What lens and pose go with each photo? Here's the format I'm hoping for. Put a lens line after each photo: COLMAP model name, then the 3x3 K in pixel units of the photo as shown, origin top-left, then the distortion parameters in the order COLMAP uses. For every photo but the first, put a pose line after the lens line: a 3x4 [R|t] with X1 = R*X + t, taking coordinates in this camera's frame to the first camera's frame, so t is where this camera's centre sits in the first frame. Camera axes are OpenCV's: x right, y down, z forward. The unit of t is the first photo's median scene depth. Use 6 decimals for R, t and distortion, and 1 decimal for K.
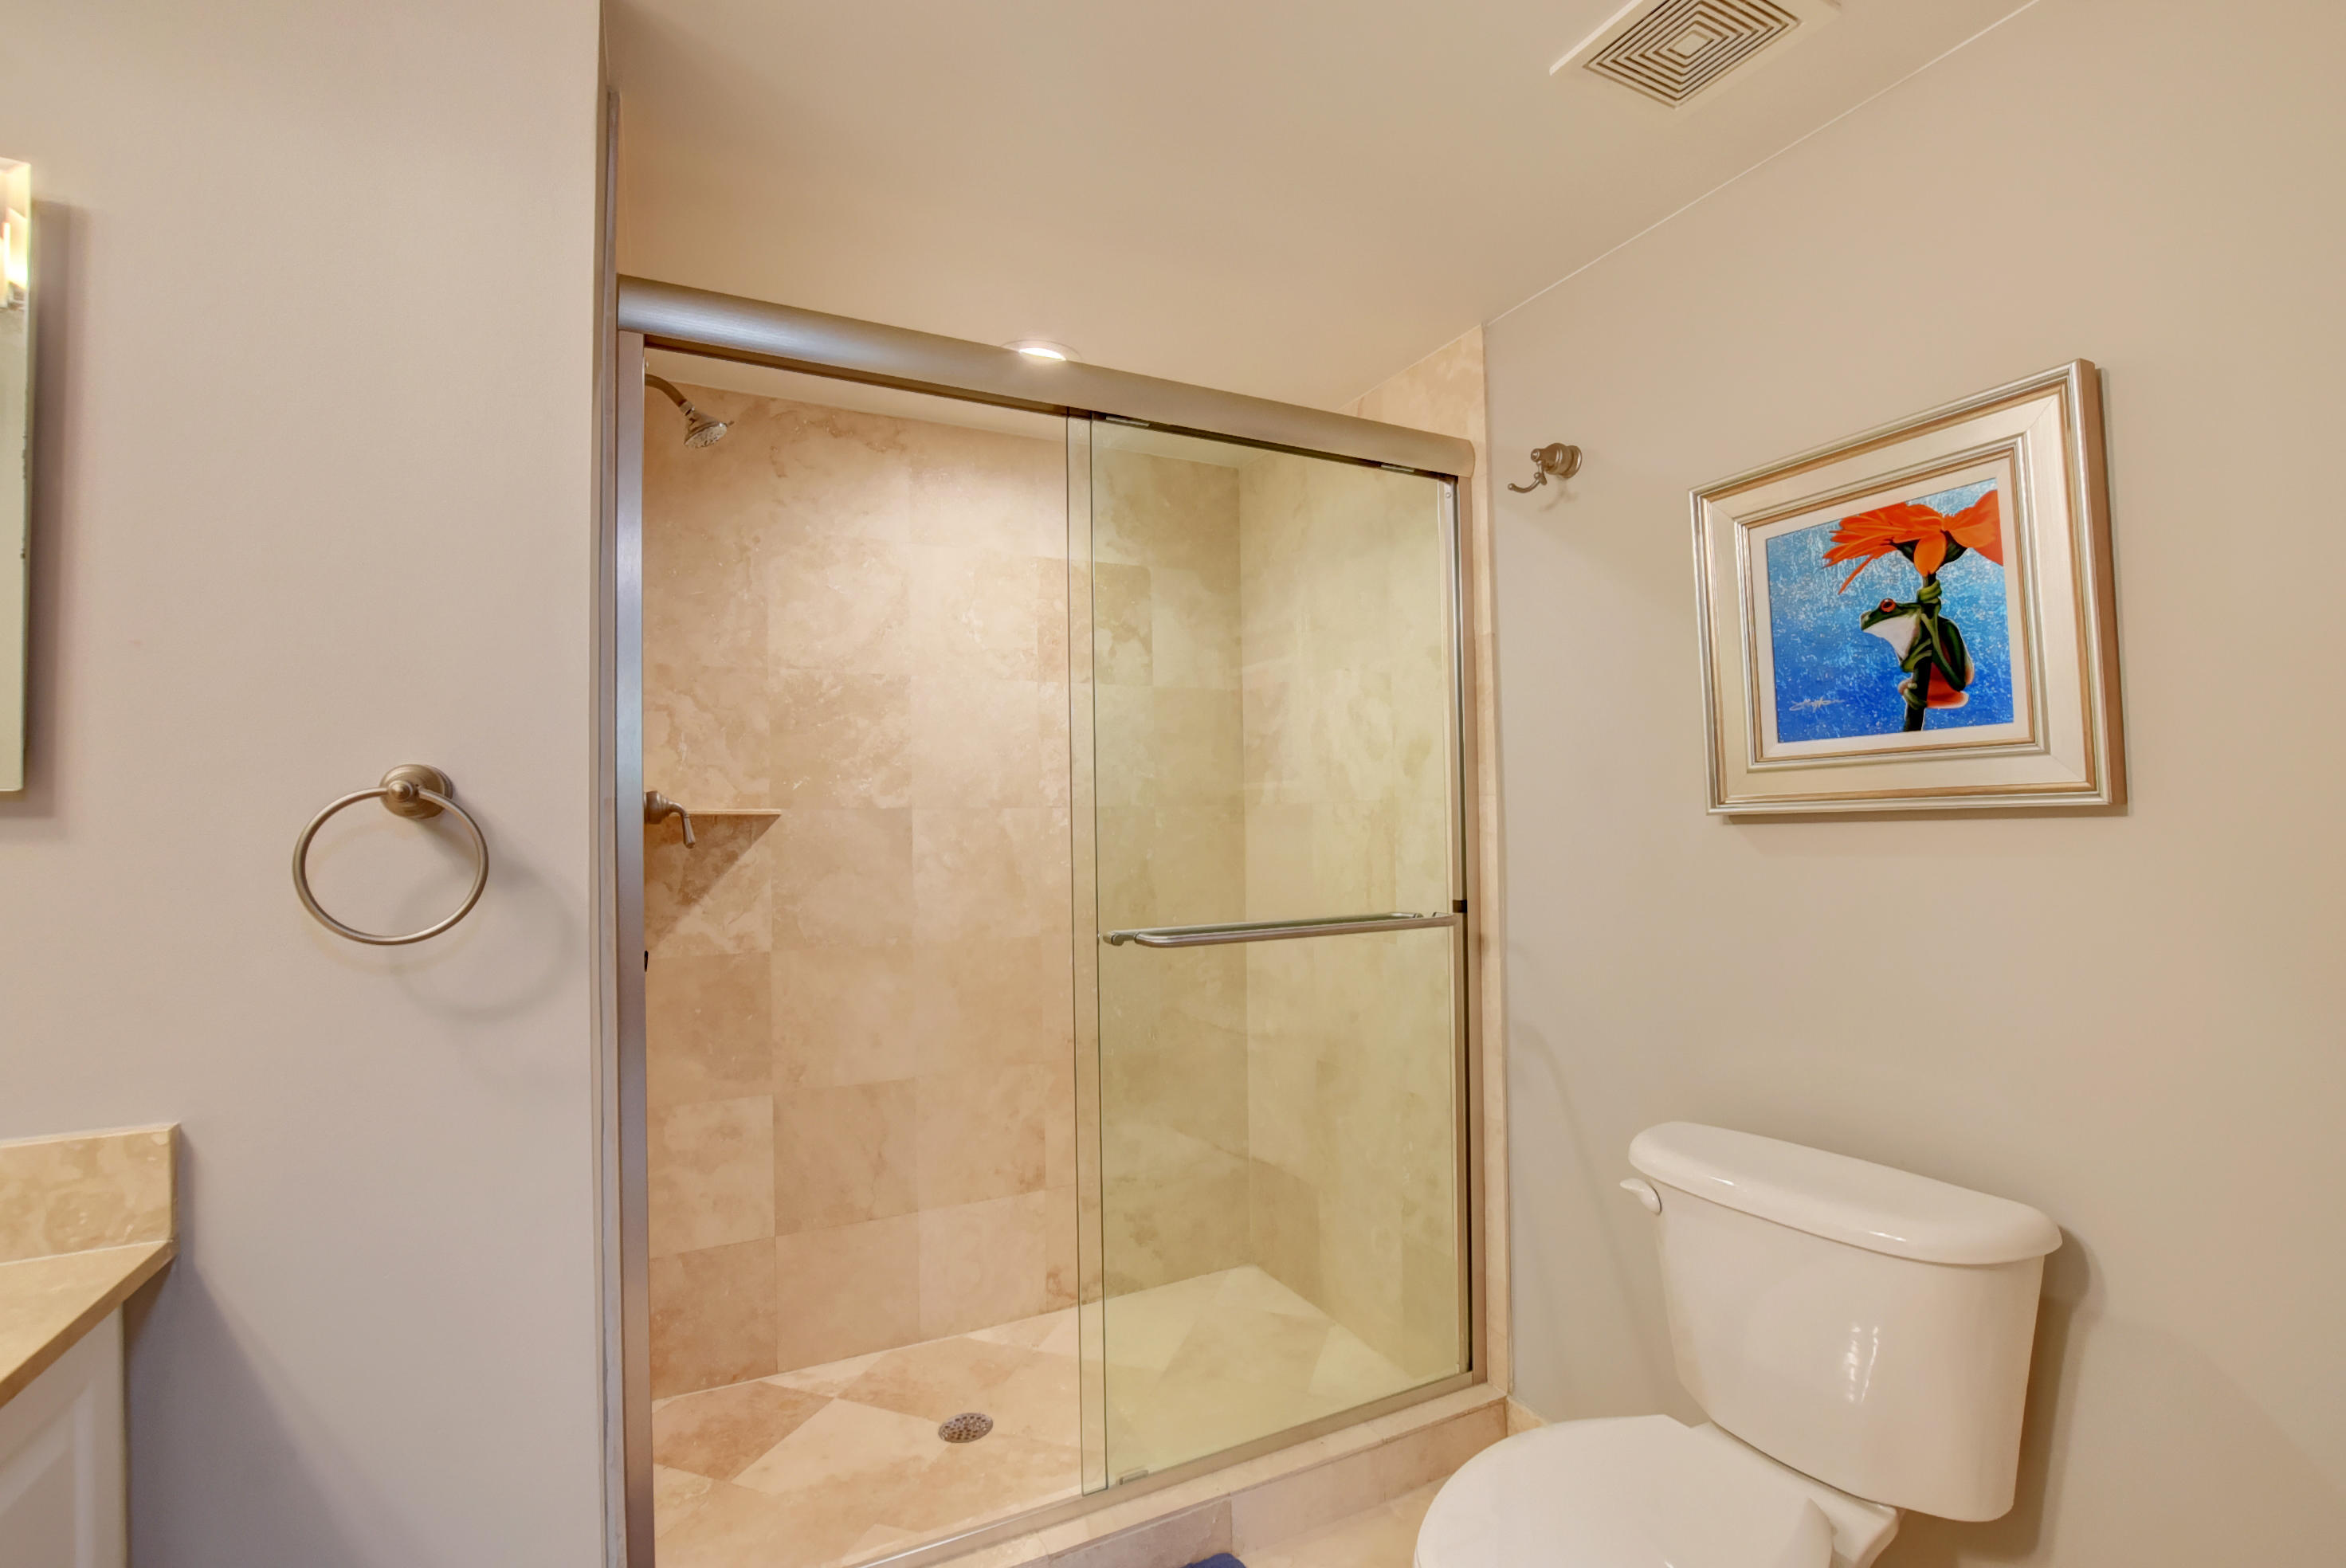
lens RADIAL K [[1040.3, 0, 1182.9], [0, 1040.3, 784.6], [0, 0, 1]] dist [-0.034808, 0.006394]
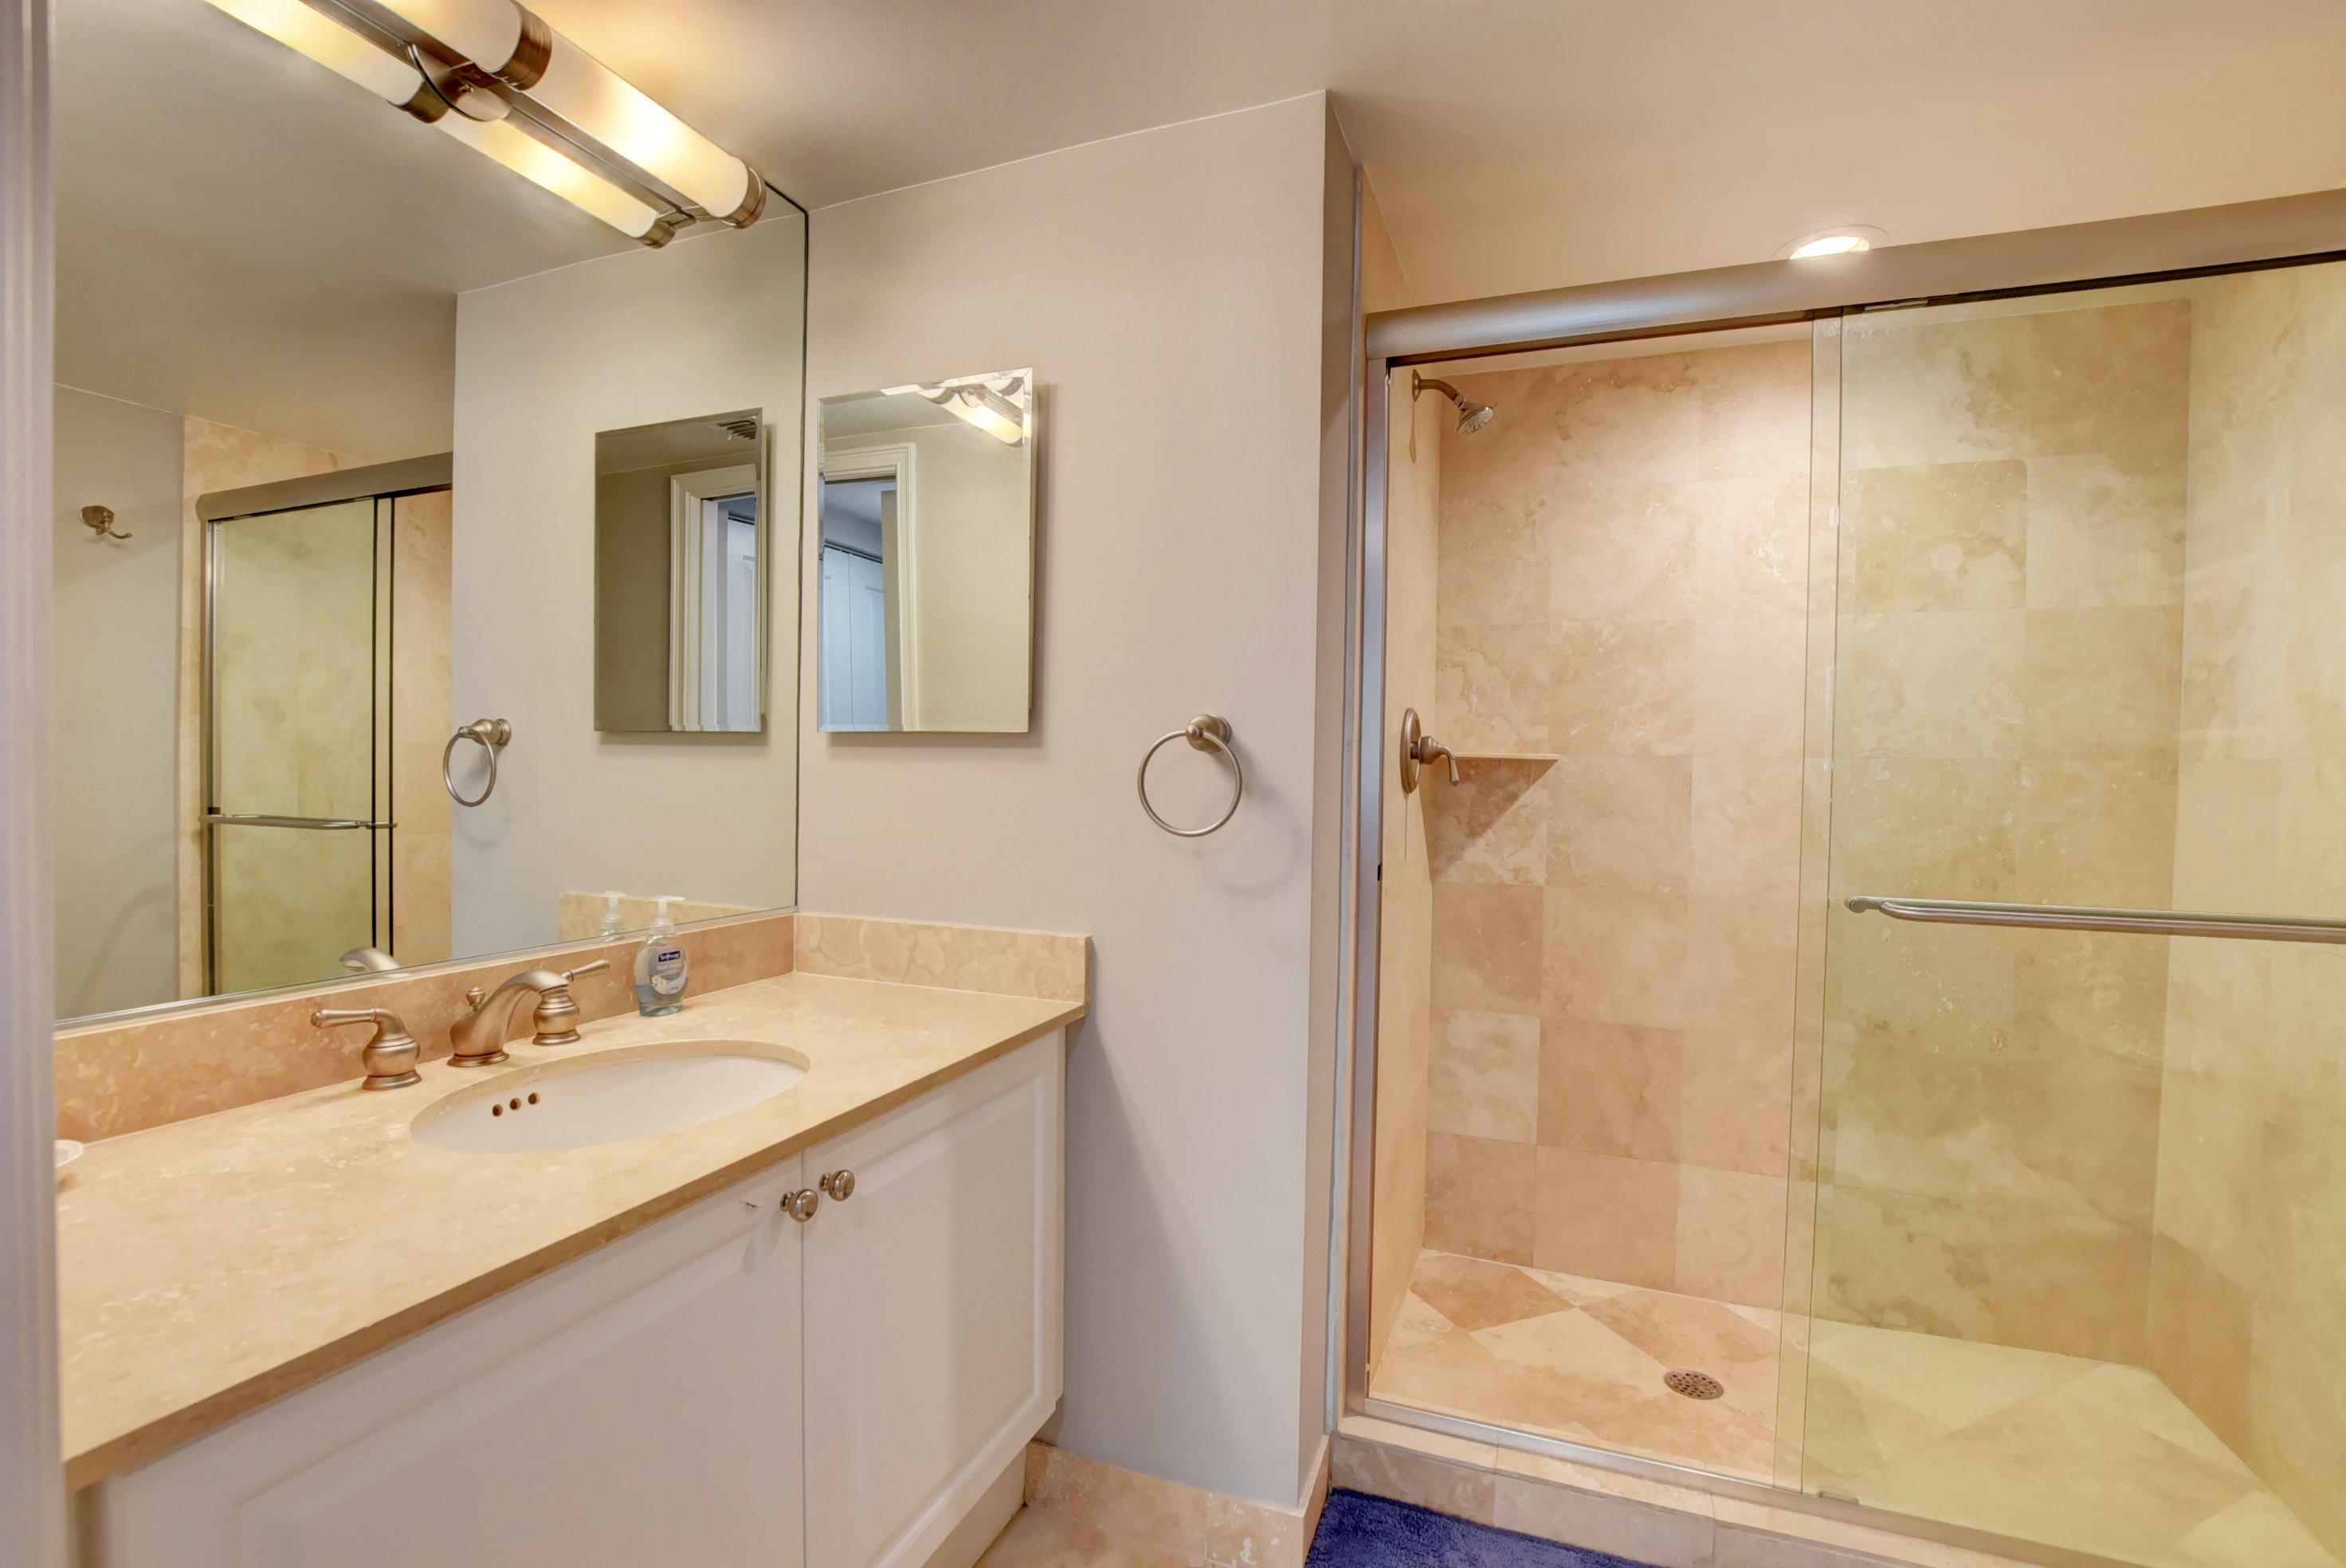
lens RADIAL K [[1040.3, 0, 1176.3], [0, 1040.3, 778.7], [0, 0, 1]] dist [-0.034808, 0.006394]
pose [[0.669826, 0.033317, -0.741770, 0.142048], [-0.002063, 0.999072, 0.043011, 0.003542], [0.742515, -0.027279, 0.669273, -0.008595]]
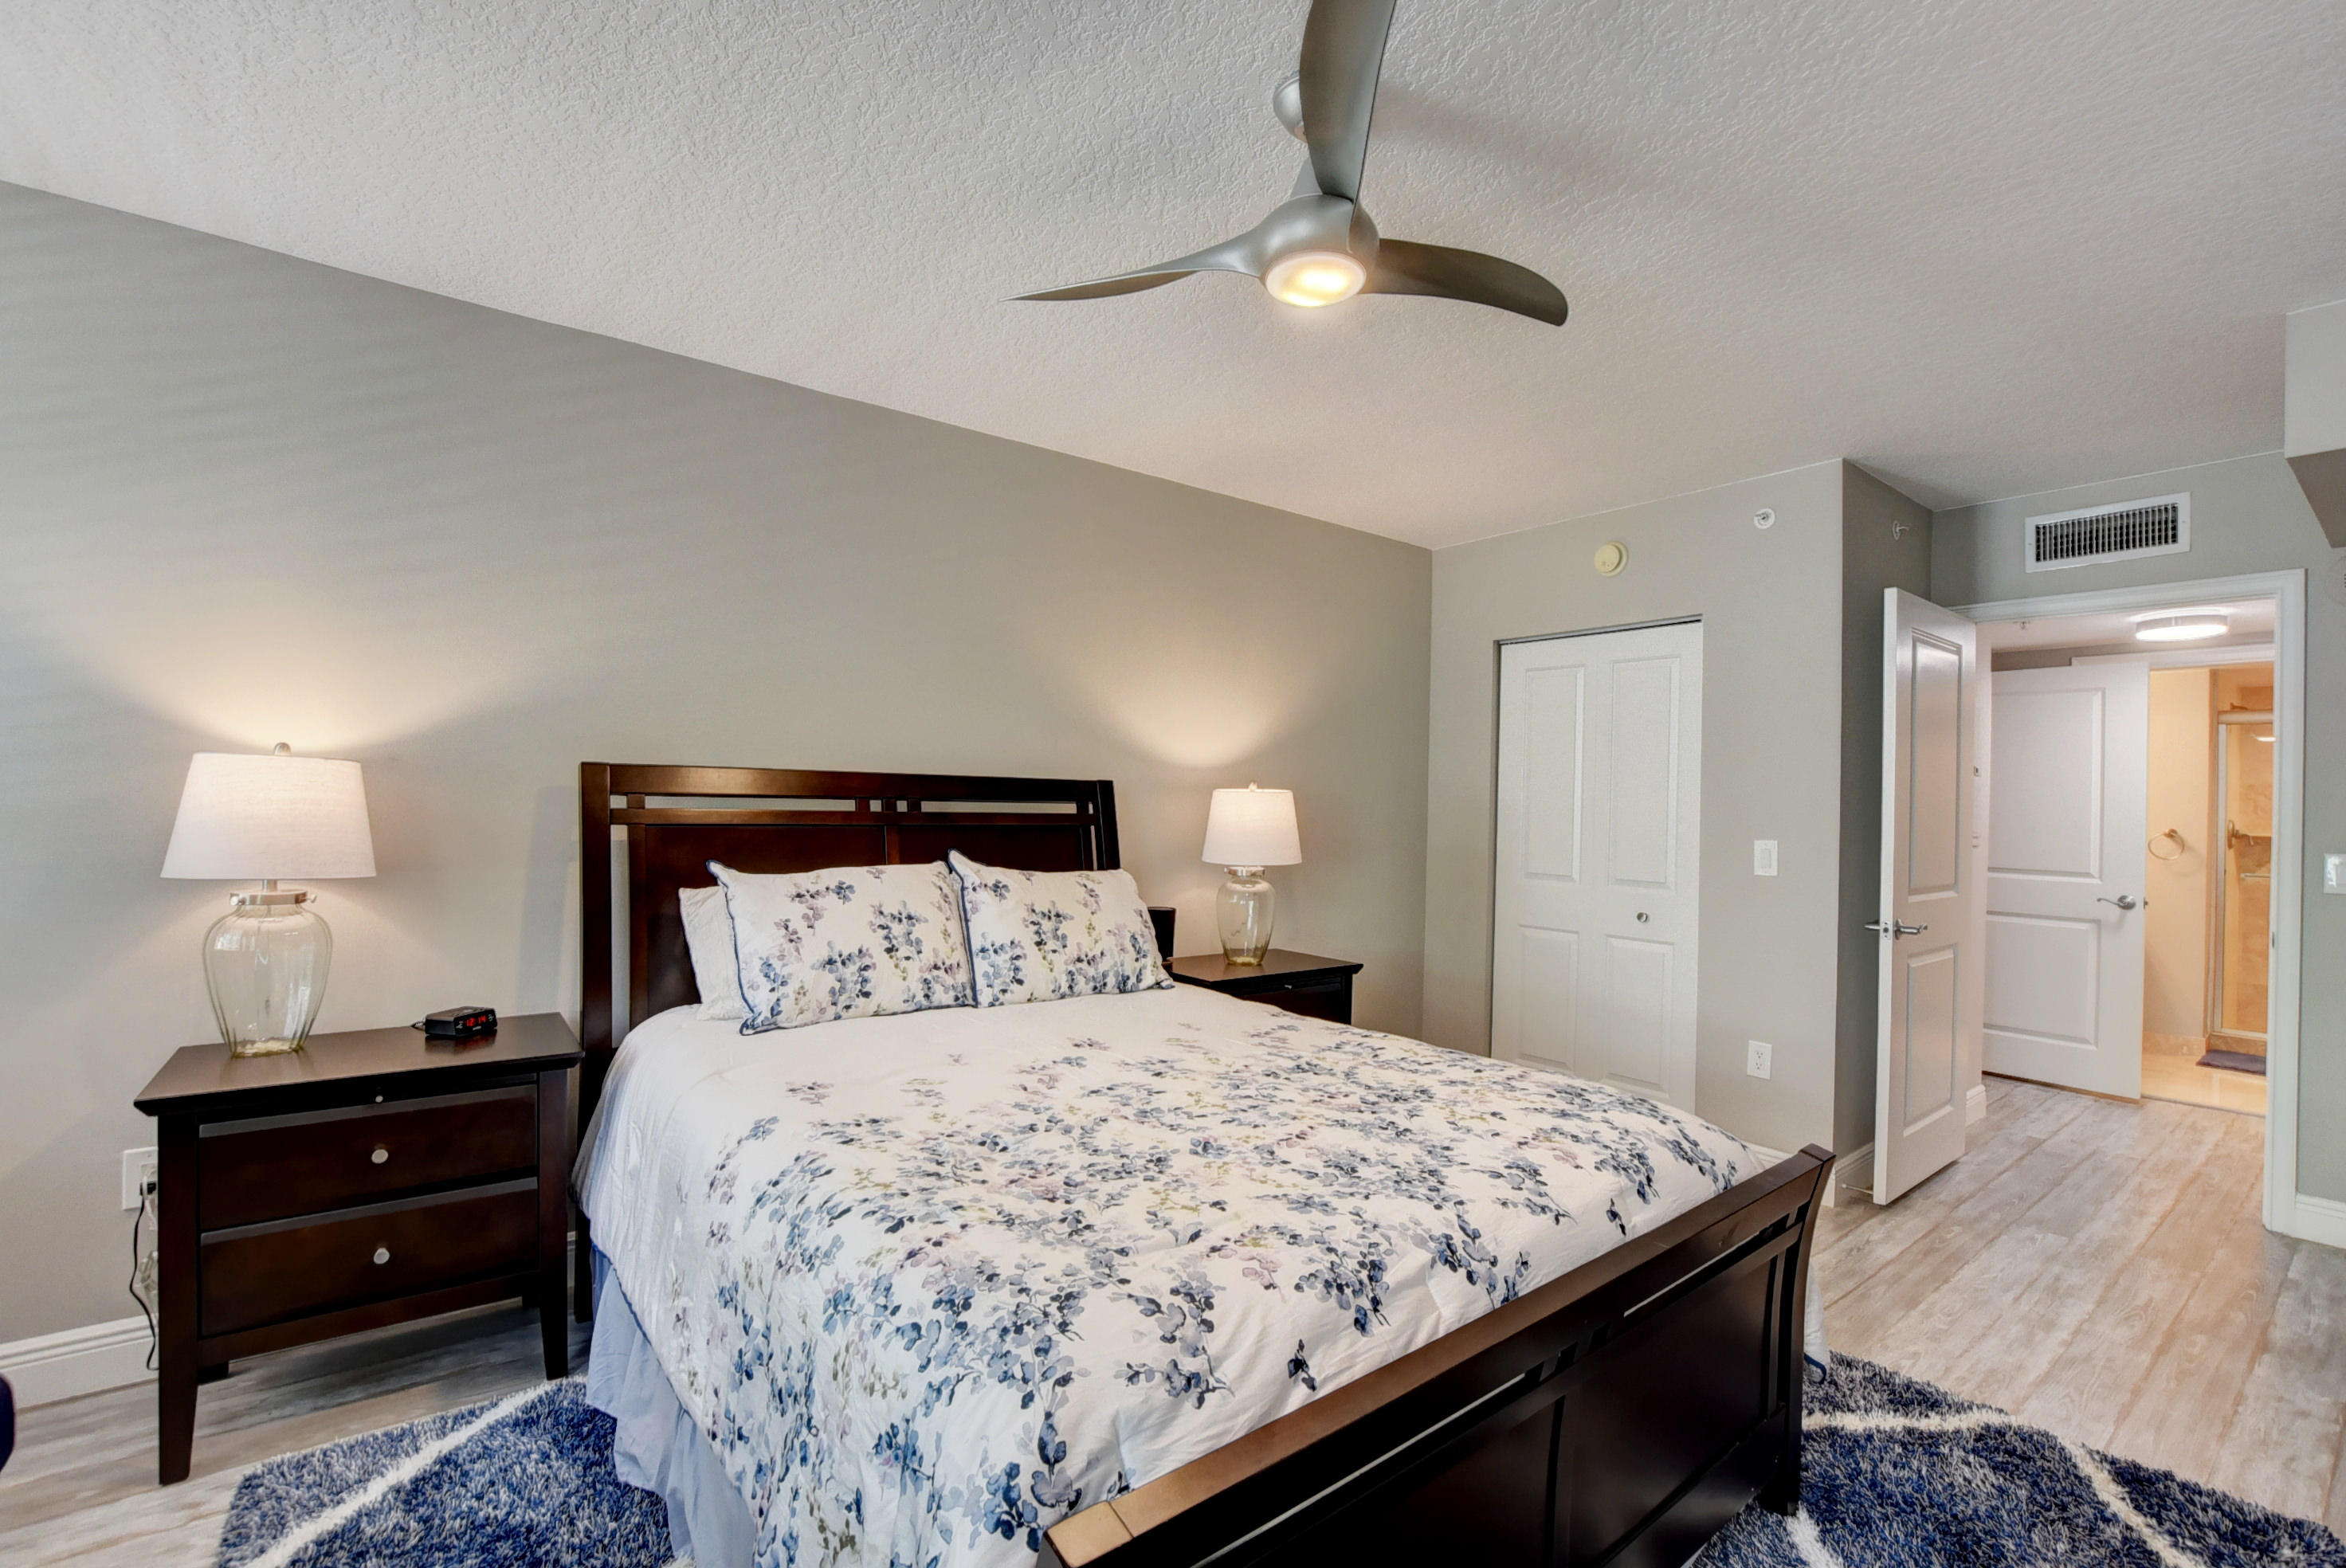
lens RADIAL K [[1040.3, 0, 1170.5], [0, 1040.3, 791.5], [0, 0, 1]] dist [-0.034808, 0.006394]
pose [[0.189745, 0.021337, -0.981602, 1.679237], [0.003194, 0.999745, 0.022349, -0.165861], [0.981828, -0.007375, 0.189629, -2.495754]]
